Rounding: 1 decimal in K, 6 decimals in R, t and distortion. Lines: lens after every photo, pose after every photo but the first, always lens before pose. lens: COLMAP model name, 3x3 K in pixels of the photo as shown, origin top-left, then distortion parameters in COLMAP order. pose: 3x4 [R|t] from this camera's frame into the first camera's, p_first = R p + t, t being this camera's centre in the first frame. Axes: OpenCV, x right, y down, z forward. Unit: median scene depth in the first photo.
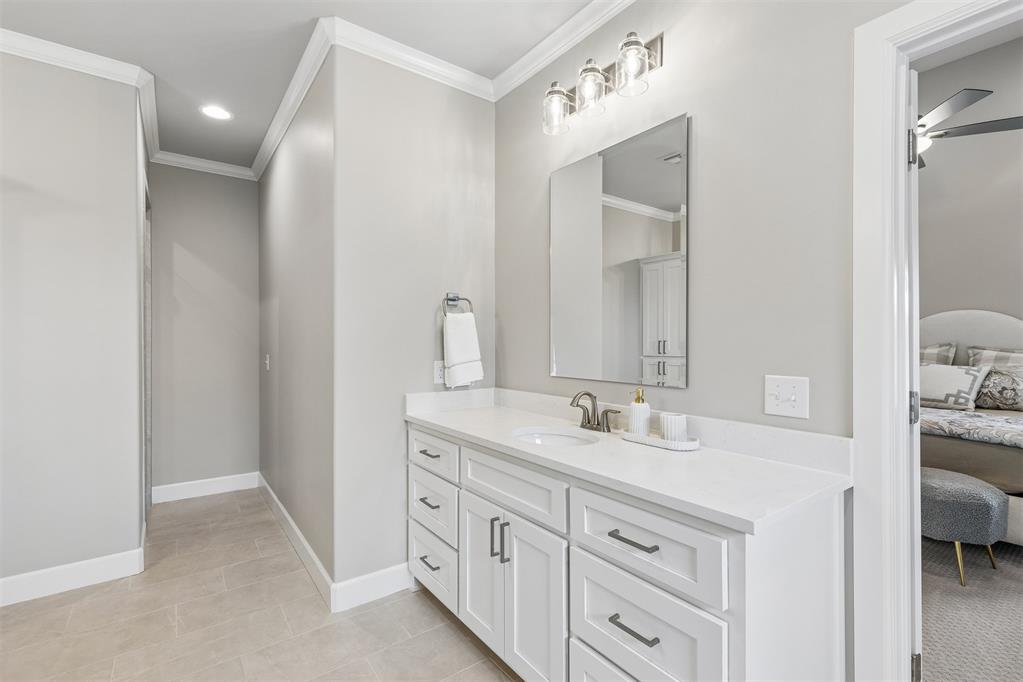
lens RADIAL K [[460.7, 0, 508.4], [0, 460.7, 340.8], [0, 0, 1]] dist [-0.002195, -0.000625]
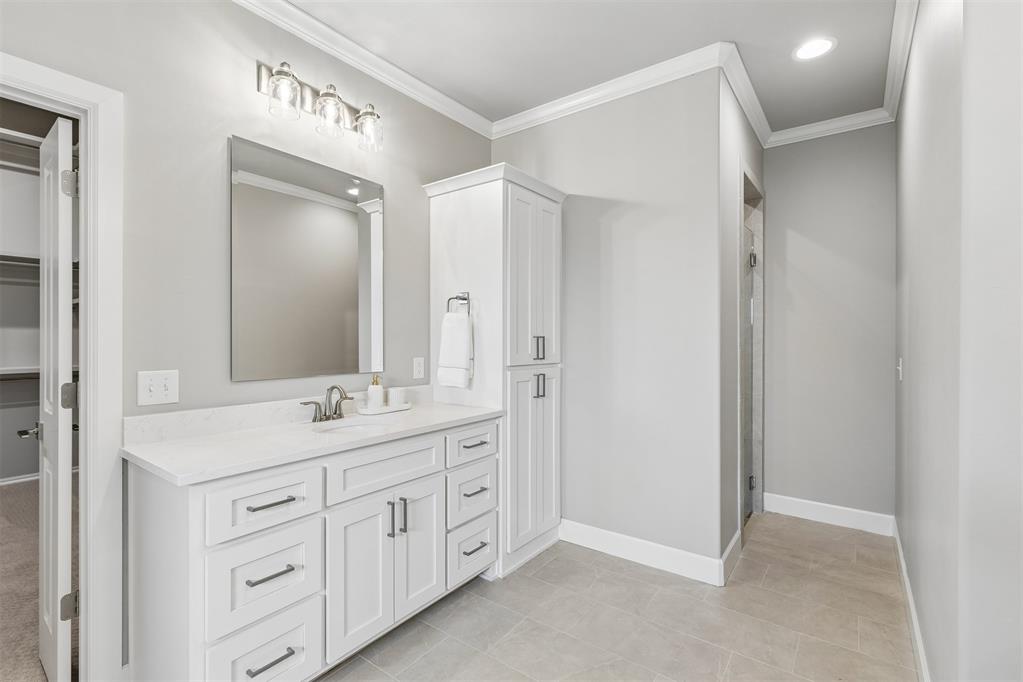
lens RADIAL K [[460.7, 0, 508.4], [0, 460.7, 340.8], [0, 0, 1]] dist [-0.002195, -0.000625]
pose [[0.293115, 0.007226, -0.956050, -0.028230], [-0.001129, 0.999973, 0.007212, -0.000928], [0.956076, -0.001035, 0.293116, 0.246254]]
